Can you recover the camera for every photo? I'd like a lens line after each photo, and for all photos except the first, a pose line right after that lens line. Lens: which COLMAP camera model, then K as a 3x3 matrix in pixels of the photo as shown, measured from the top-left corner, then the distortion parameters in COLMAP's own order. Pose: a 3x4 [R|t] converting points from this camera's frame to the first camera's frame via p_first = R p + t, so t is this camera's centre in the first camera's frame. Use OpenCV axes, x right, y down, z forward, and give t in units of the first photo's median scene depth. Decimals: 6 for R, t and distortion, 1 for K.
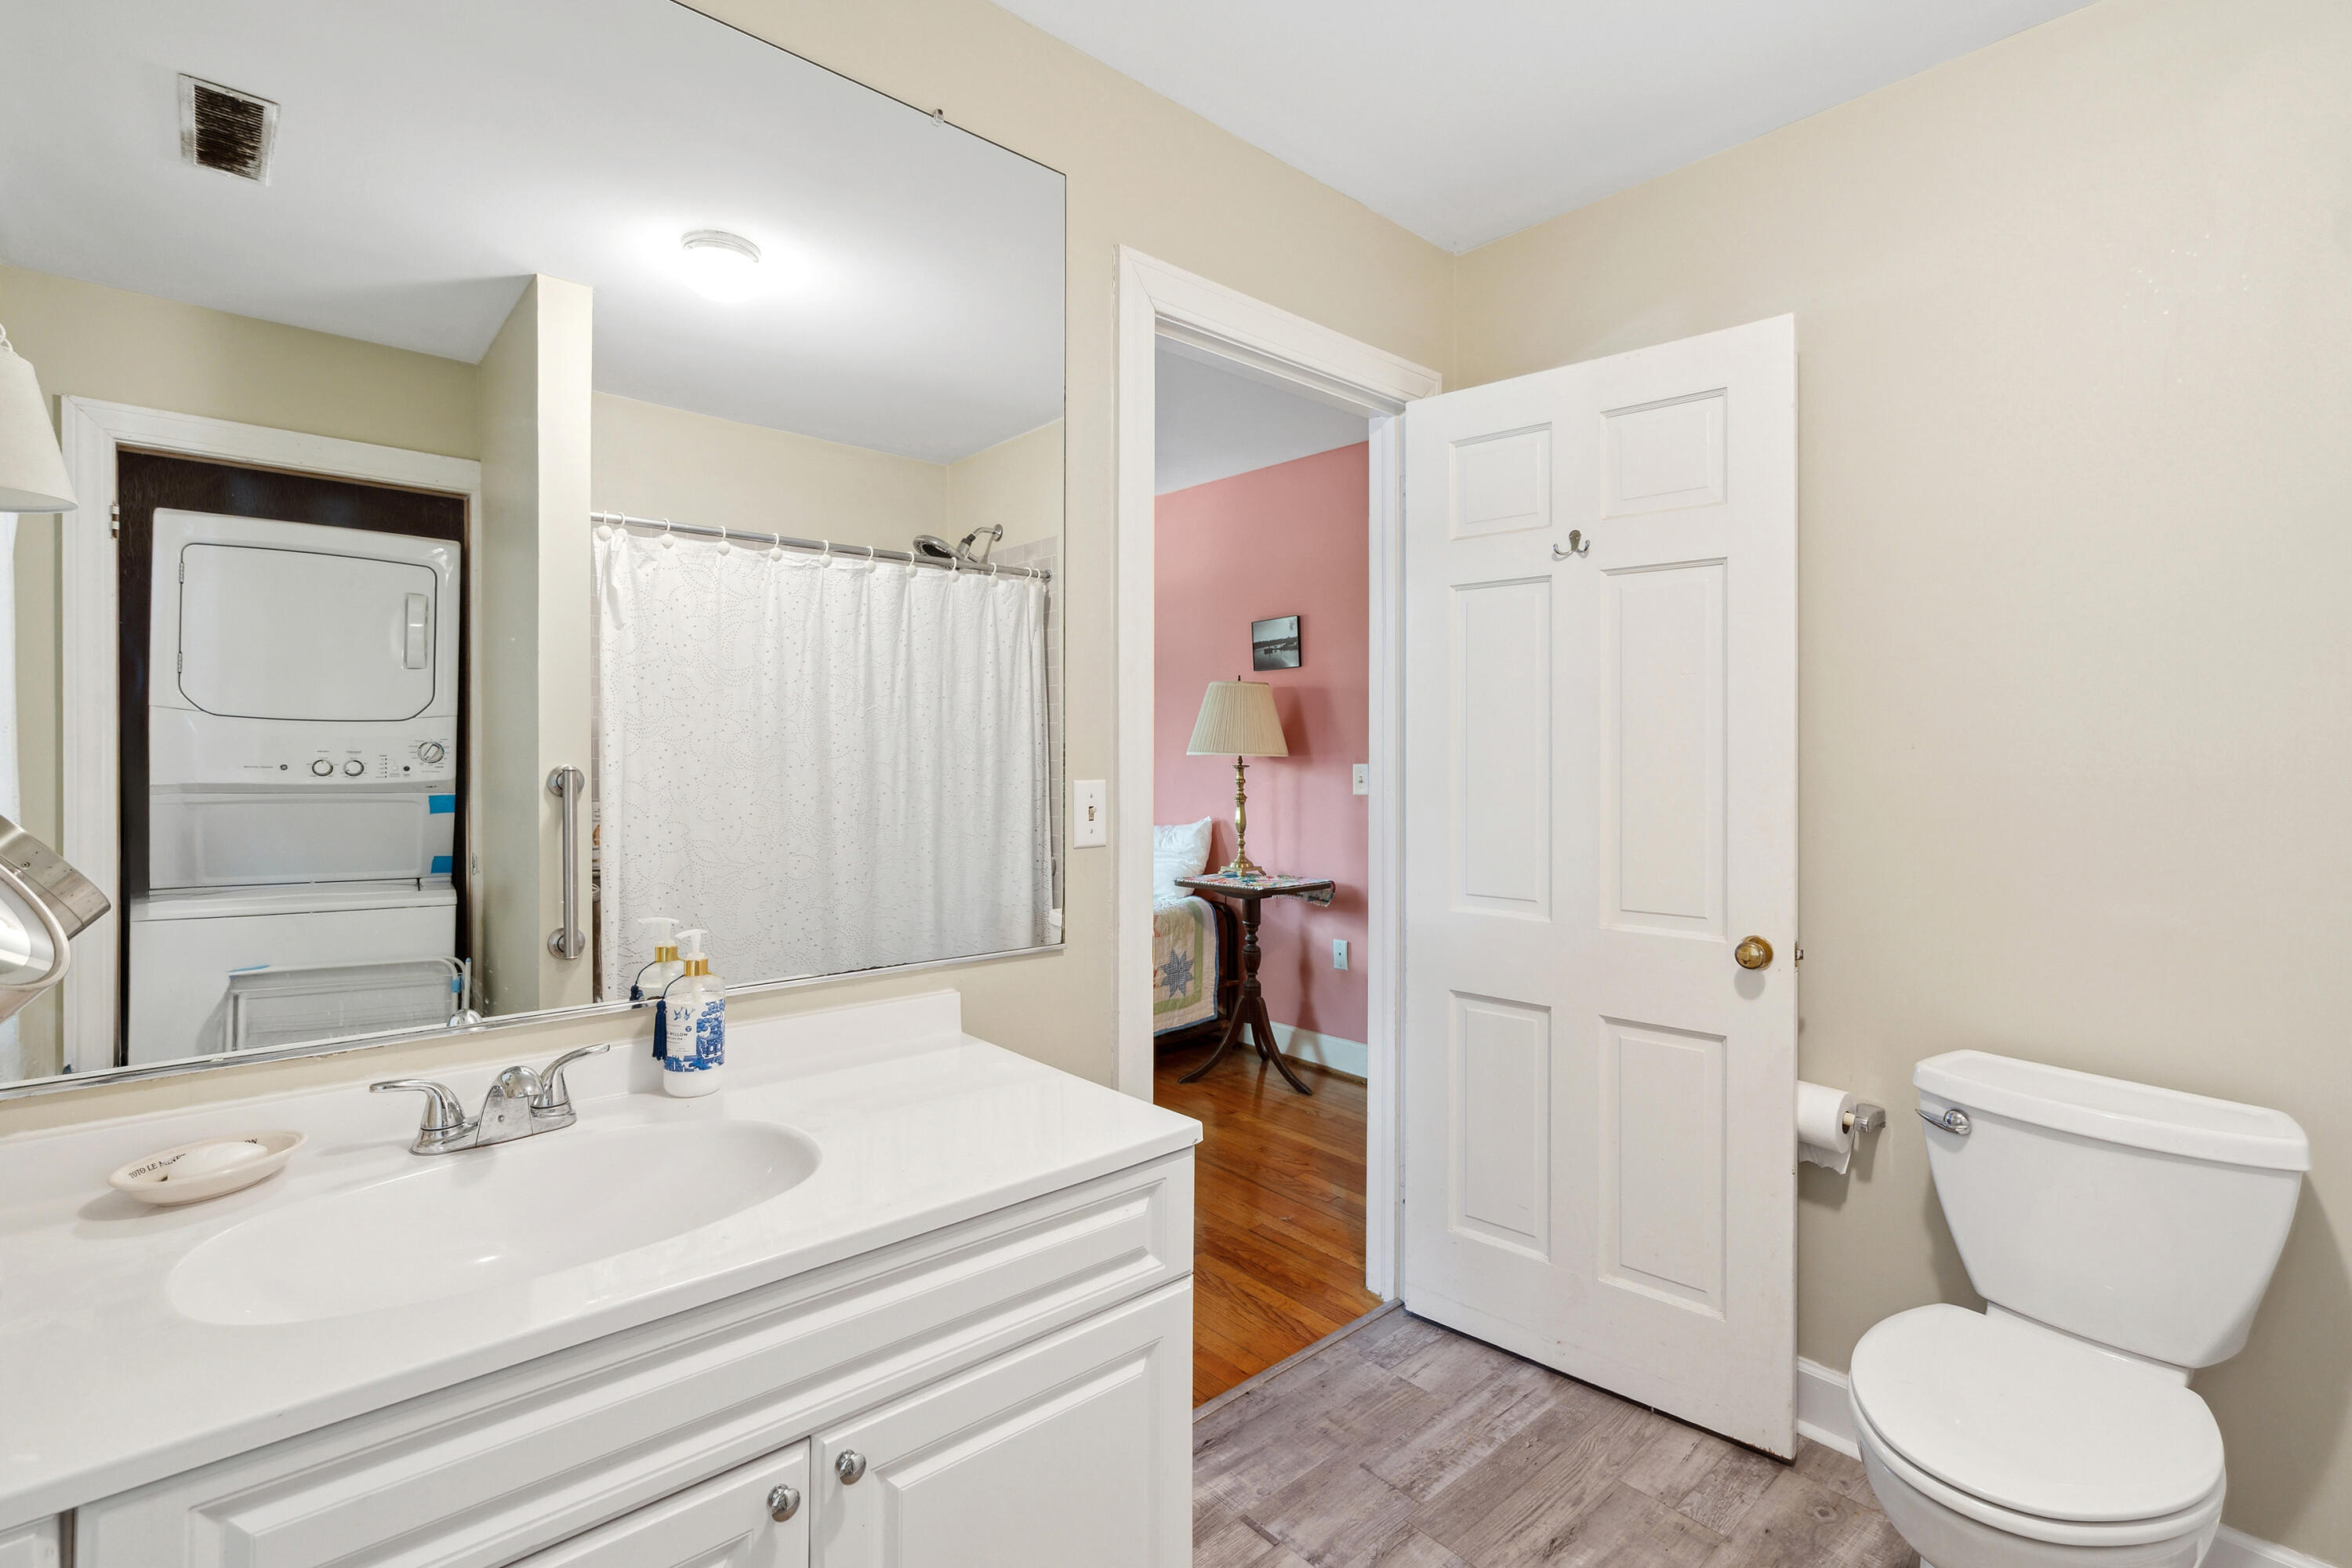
lens RADIAL K [[1071.0, 0, 1175.8], [0, 1071.0, 770.0], [0, 0, 1]] dist [-0.002060, 0.000087]
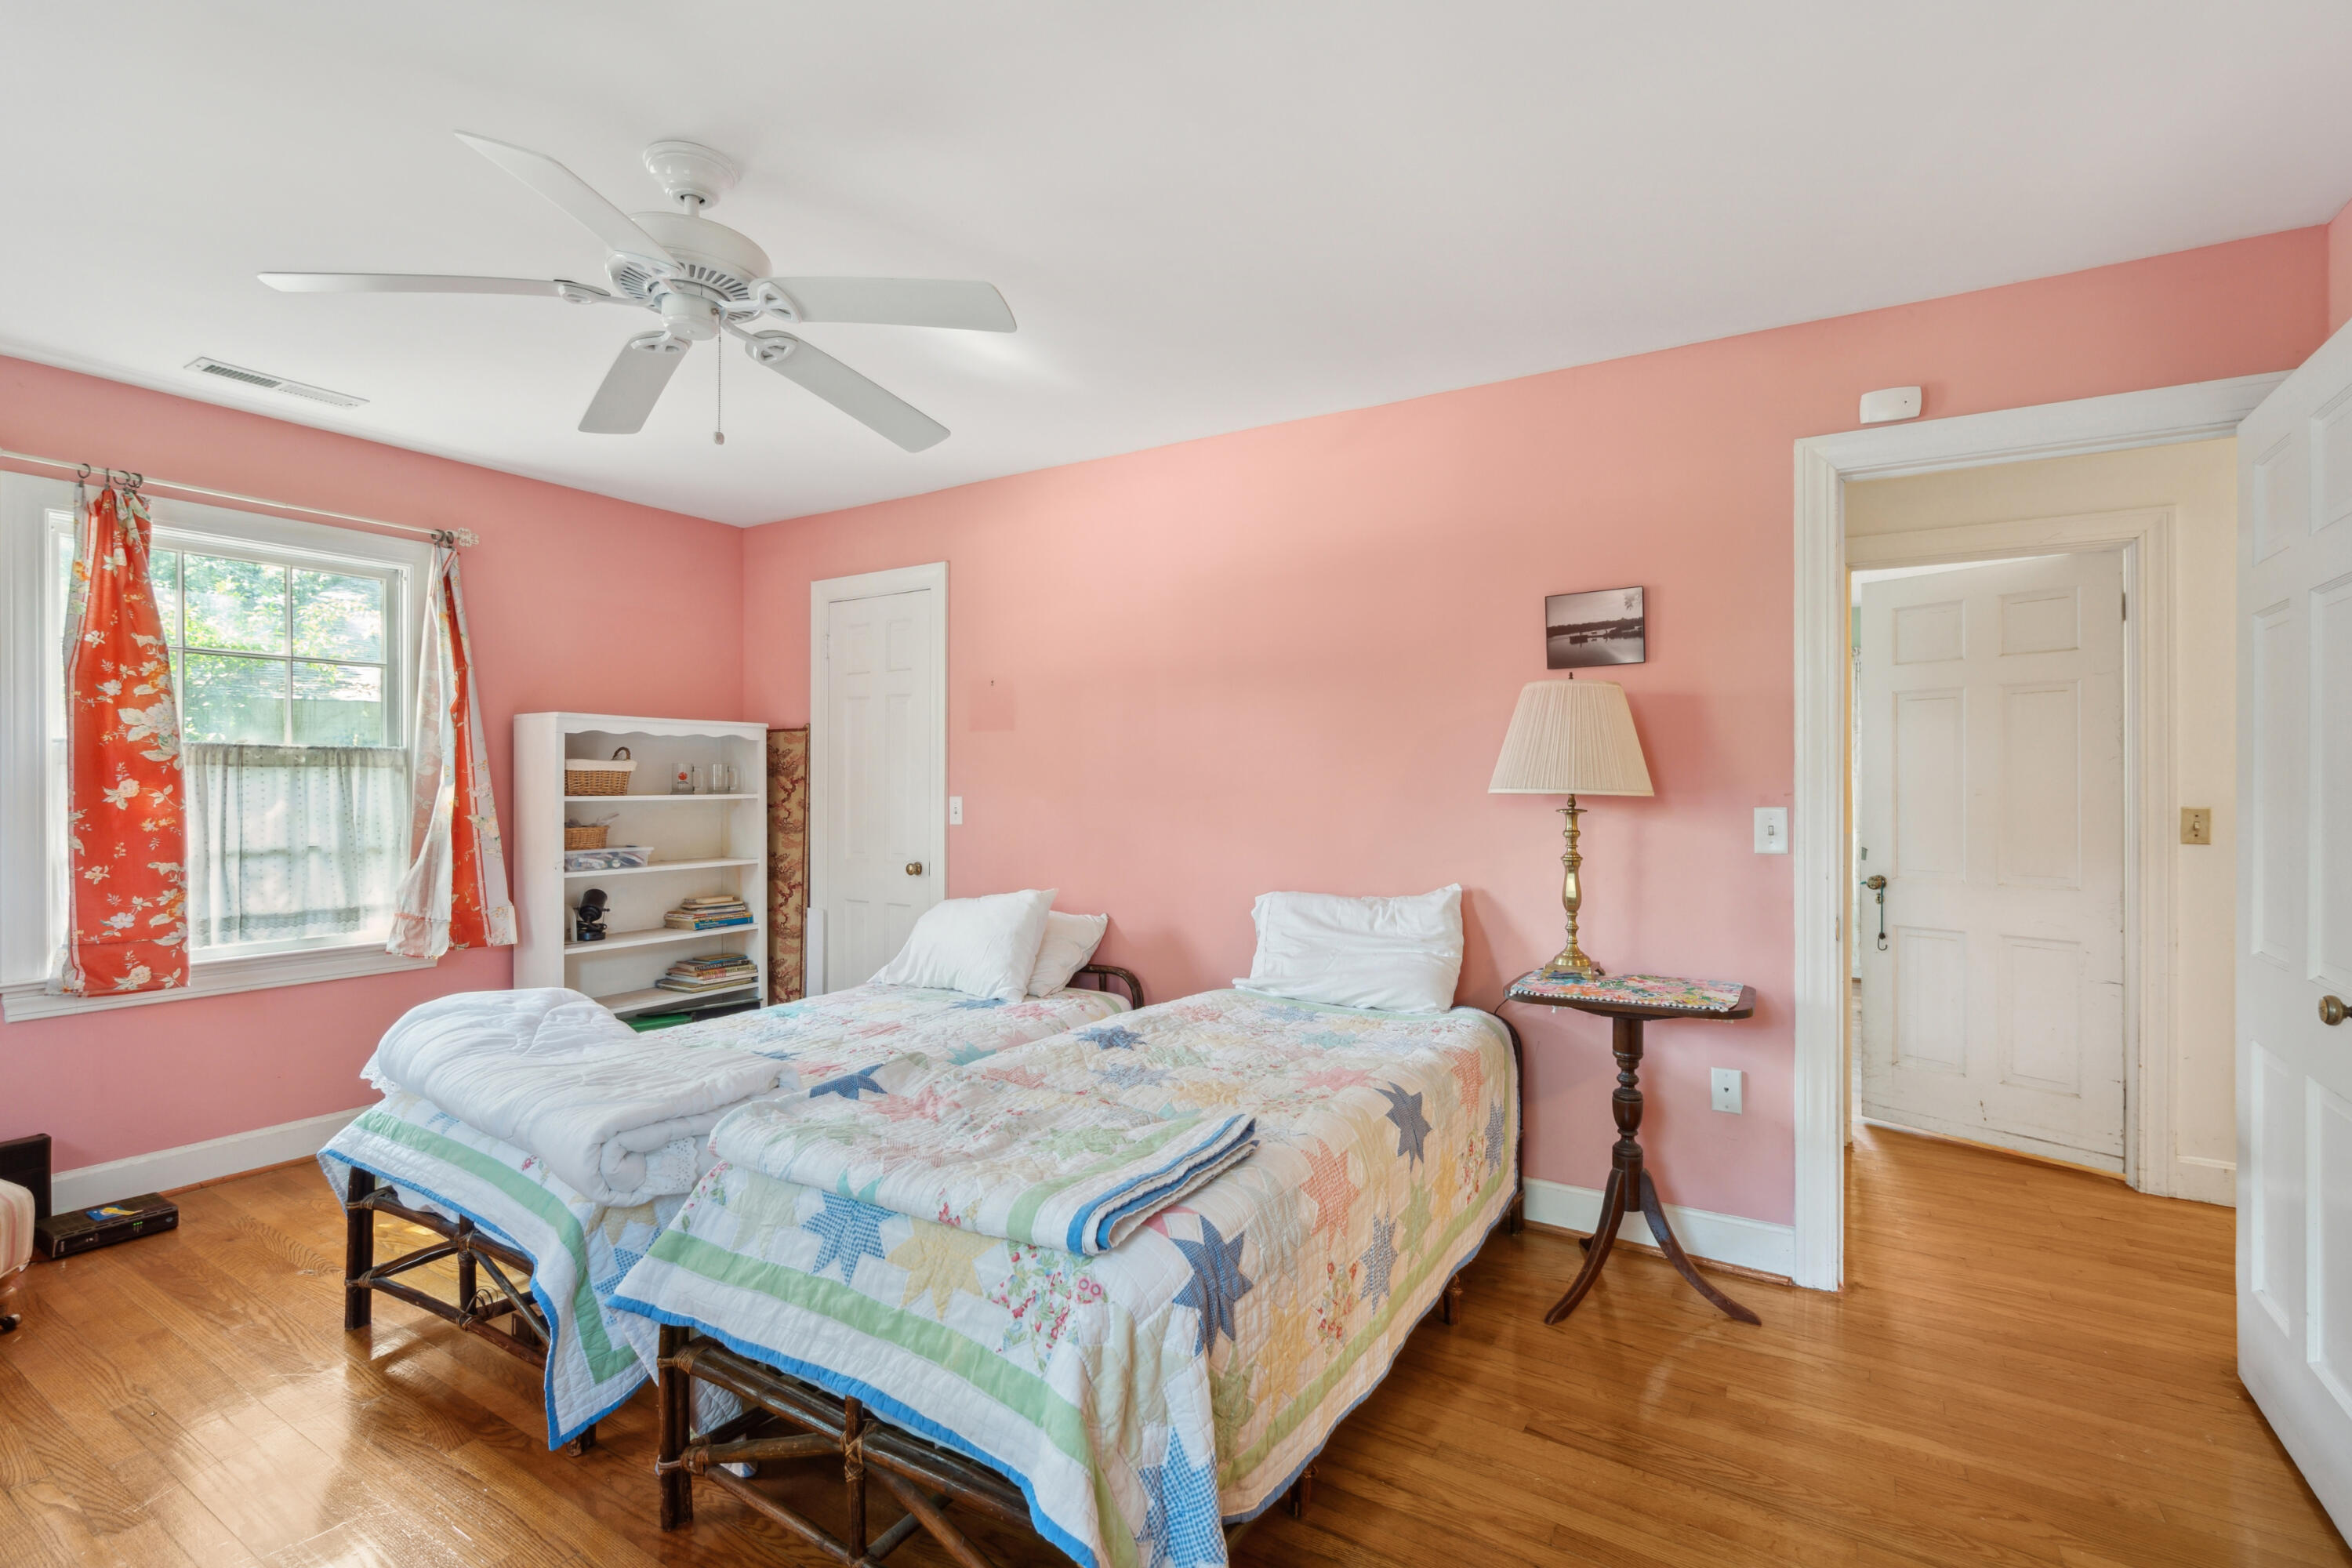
lens RADIAL K [[1071.0, 0, 1173.4], [0, 1071.0, 786.8], [0, 0, 1]] dist [-0.002060, 0.000087]
pose [[0.961964, -0.001441, 0.273173, -0.355255], [0.004146, 0.999948, -0.009325, -0.013195], [-0.273146, 0.010103, 0.961920, 0.434340]]
